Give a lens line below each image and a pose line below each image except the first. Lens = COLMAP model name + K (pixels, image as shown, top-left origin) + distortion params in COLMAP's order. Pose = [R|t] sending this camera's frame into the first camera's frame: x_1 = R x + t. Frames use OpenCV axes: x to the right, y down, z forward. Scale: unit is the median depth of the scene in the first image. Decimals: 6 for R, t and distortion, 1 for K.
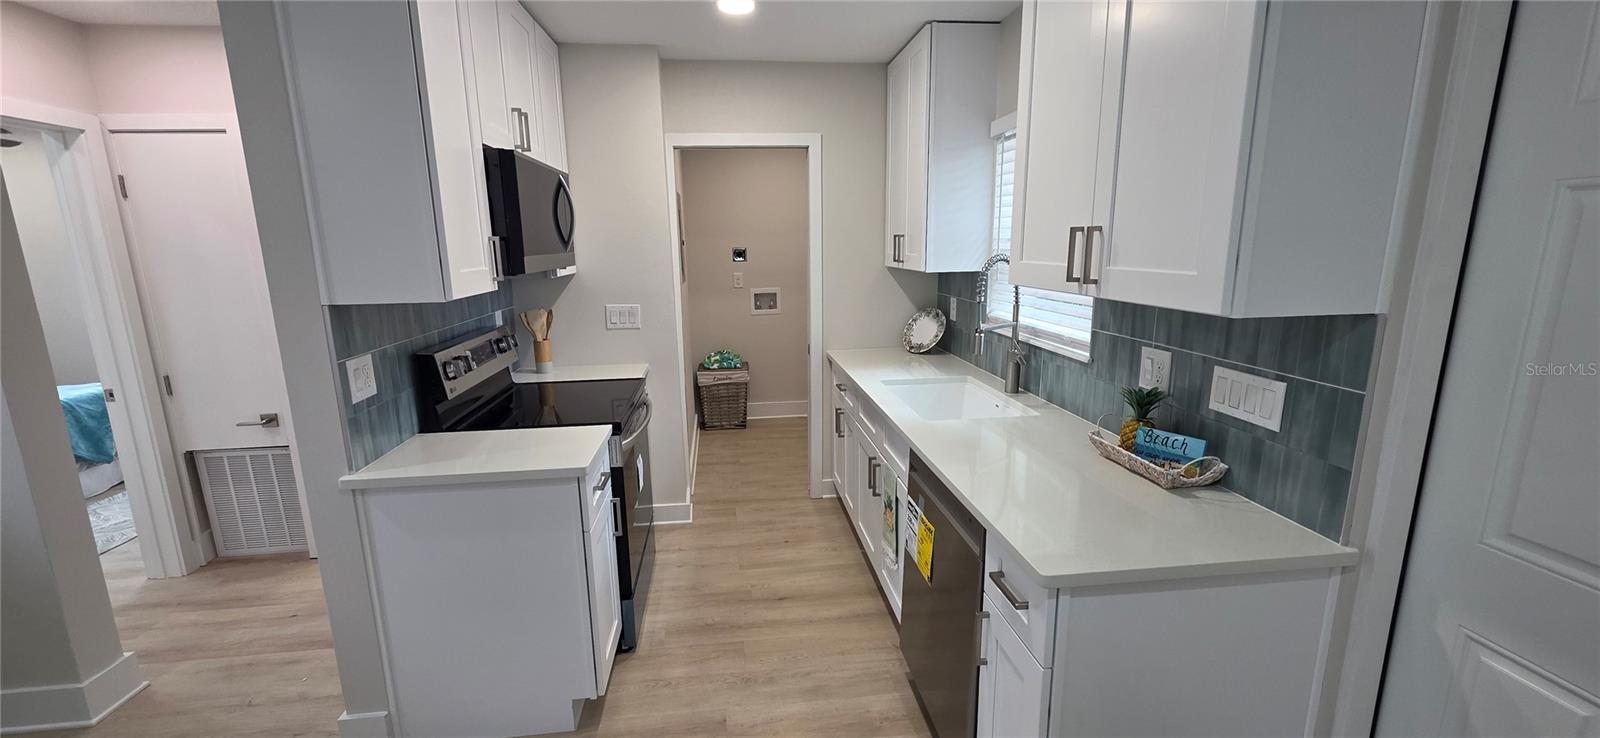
lens RADIAL K [[636.4, 0, 791.8], [0, 636.4, 370.8], [0, 0, 1]] dist [0.006992, -0.002189]
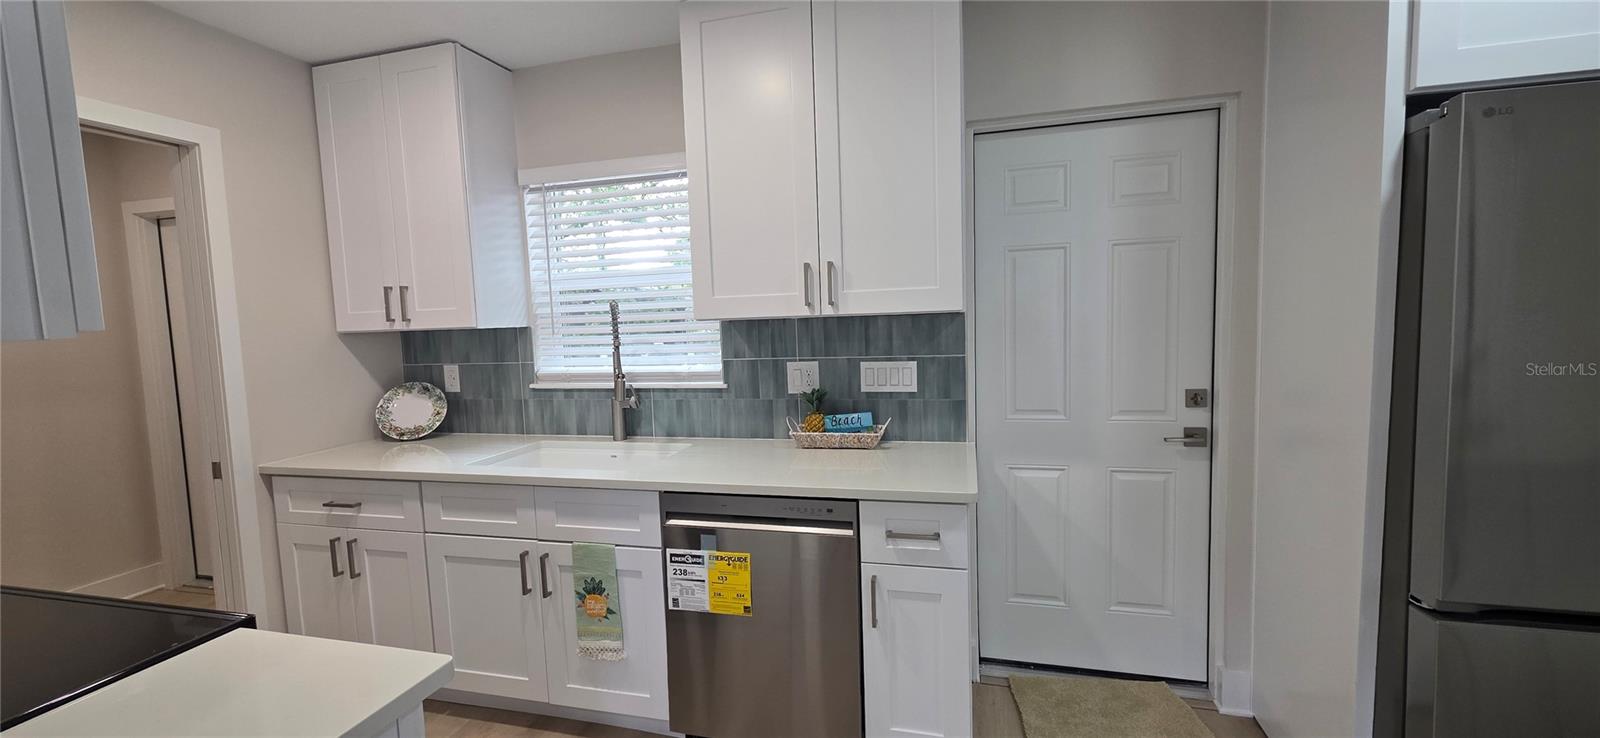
lens RADIAL K [[636.4, 0, 794.5], [0, 636.4, 369.0], [0, 0, 1]] dist [0.006992, -0.002189]
pose [[0.365412, -0.071605, 0.928088, -0.548766], [0.213632, 0.976875, -0.008743, -0.008752], [-0.906000, 0.201464, 0.372259, 0.424460]]
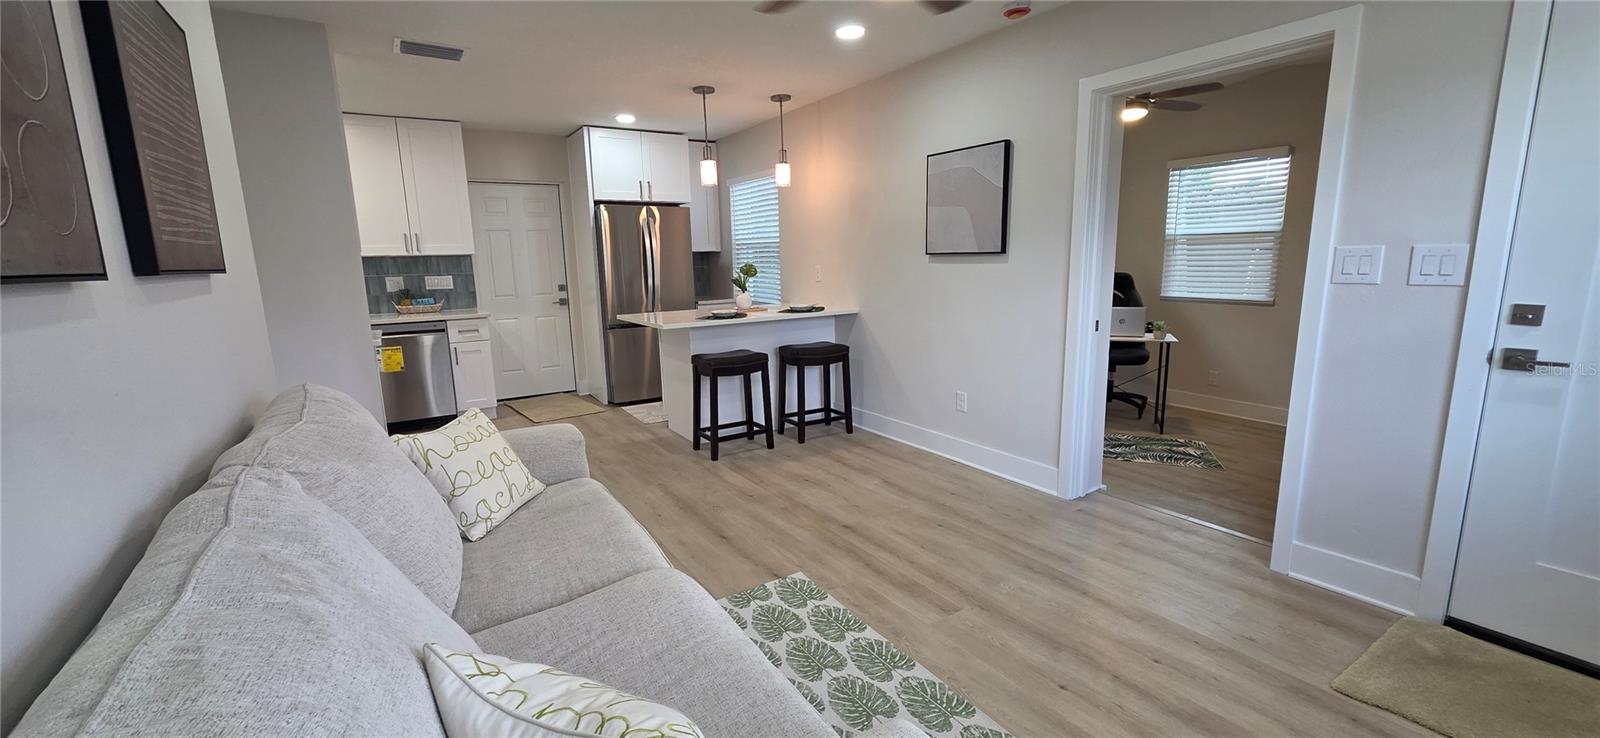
lens RADIAL K [[636.4, 0, 794.2], [0, 636.4, 368.3], [0, 0, 1]] dist [0.006992, -0.002189]
pose [[-0.432841, -0.129961, 0.892053, -2.354504], [0.210395, 0.947661, 0.240150, 0.038385], [-0.876575, 0.291630, -0.382843, 0.515347]]
